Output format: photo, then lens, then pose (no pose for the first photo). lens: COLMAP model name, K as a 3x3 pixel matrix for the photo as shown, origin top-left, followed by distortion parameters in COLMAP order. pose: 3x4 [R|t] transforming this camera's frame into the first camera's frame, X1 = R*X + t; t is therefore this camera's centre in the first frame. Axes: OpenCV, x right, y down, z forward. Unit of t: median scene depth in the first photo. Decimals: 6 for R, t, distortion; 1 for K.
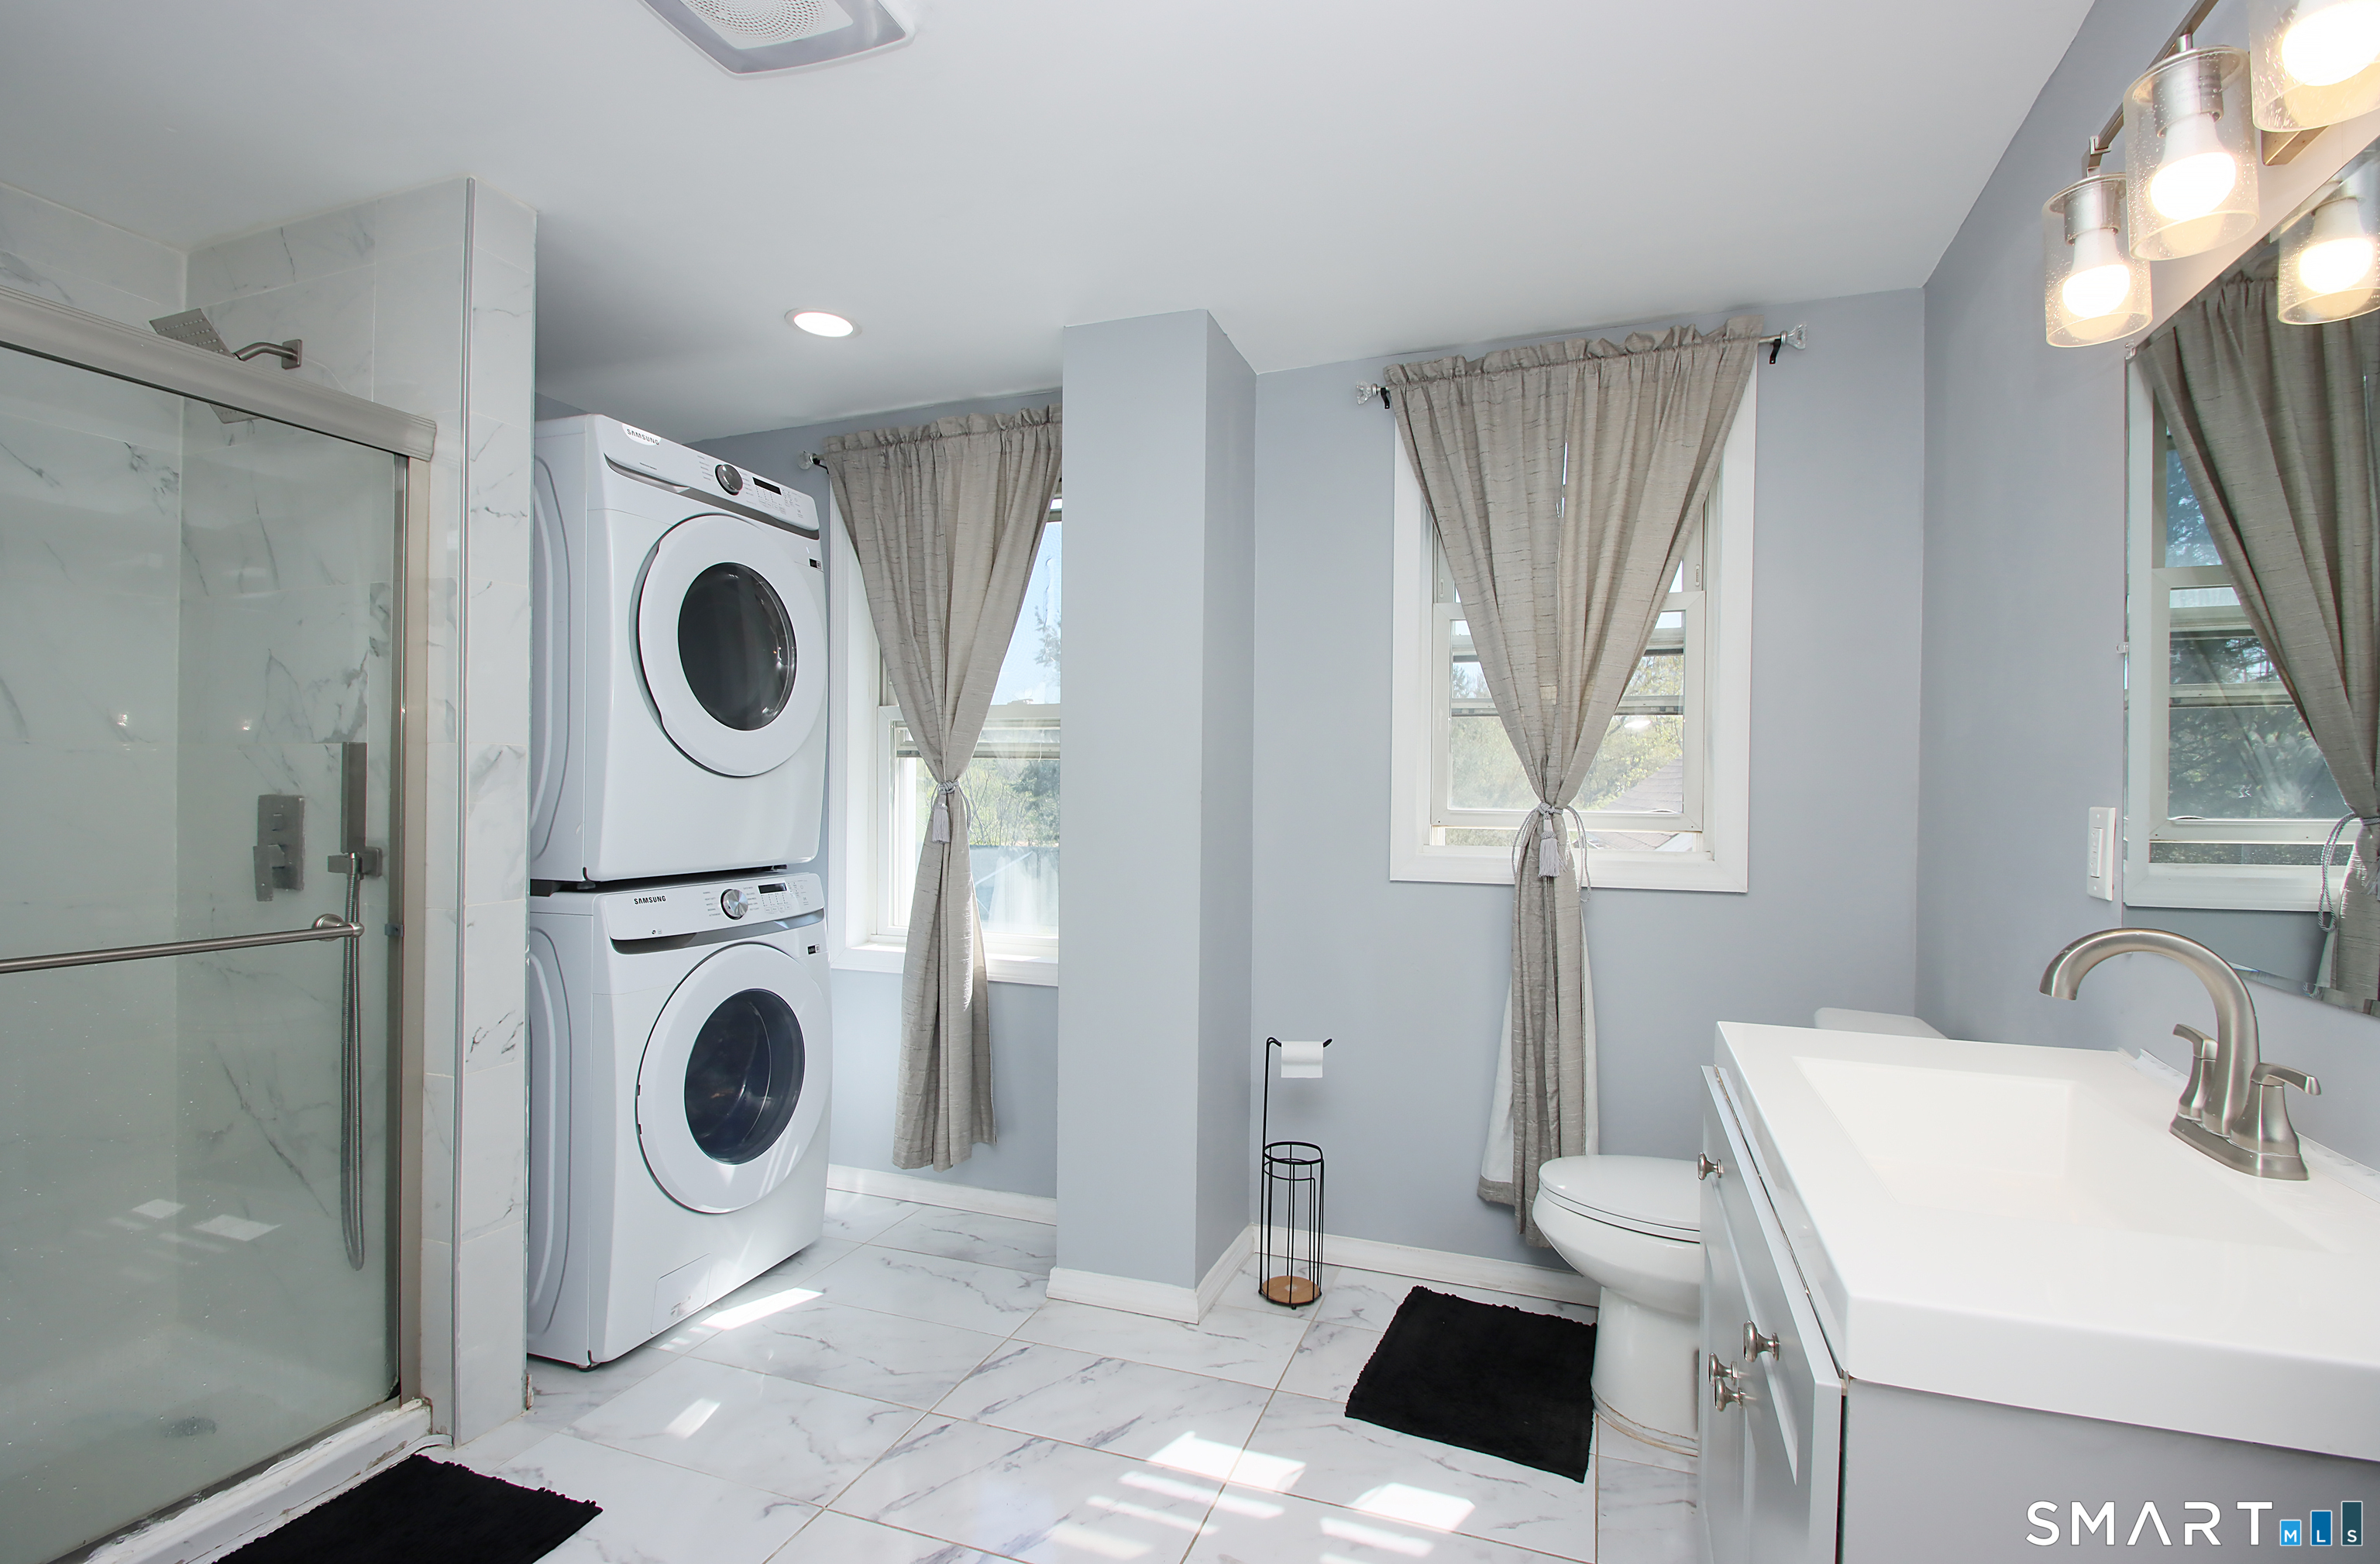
lens RADIAL K [[1065.6, 0, 1190.0], [0, 1065.6, 782.0], [0, 0, 1]] dist [0.002277, -0.000167]
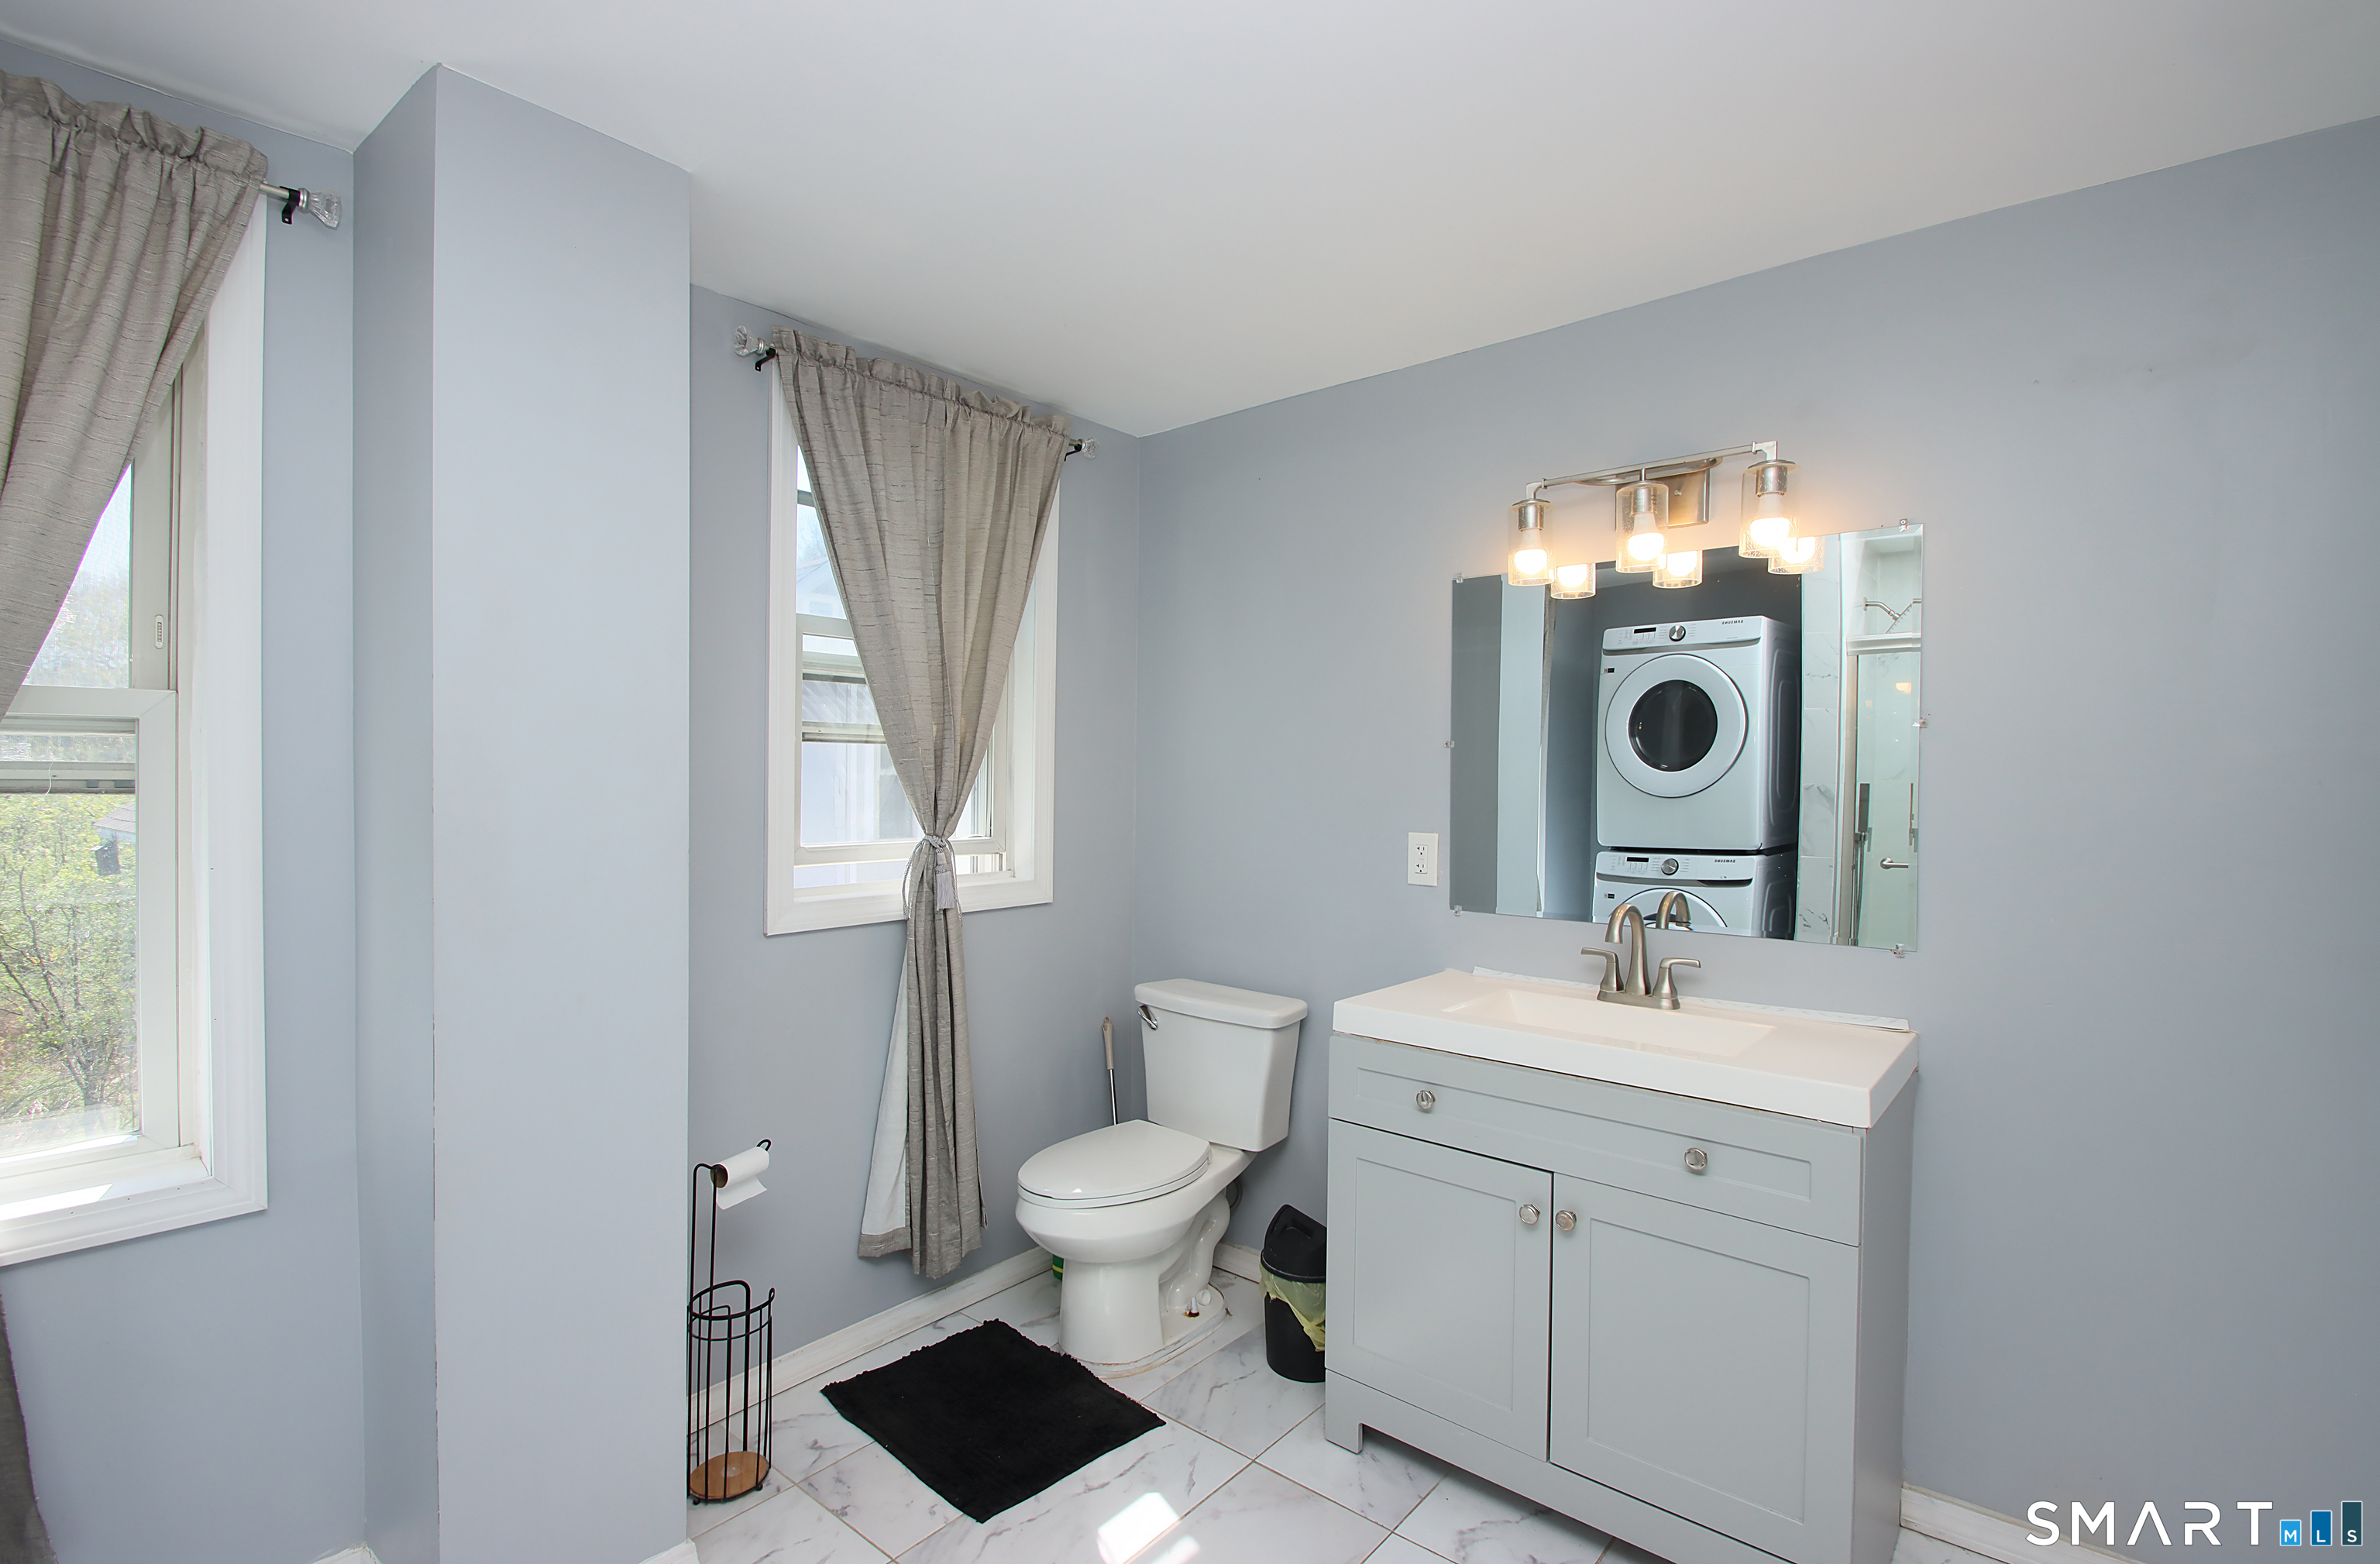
lens RADIAL K [[1086.1, 0, 1190.0], [0, 1086.1, 782.0], [0, 0, 1]] dist [0.001637, -0.016162]
pose [[0.352962, -0.016904, 0.935485, -0.532842], [-0.008301, 0.999741, 0.021197, -0.054535], [-0.935601, -0.015247, 0.352730, 0.413999]]
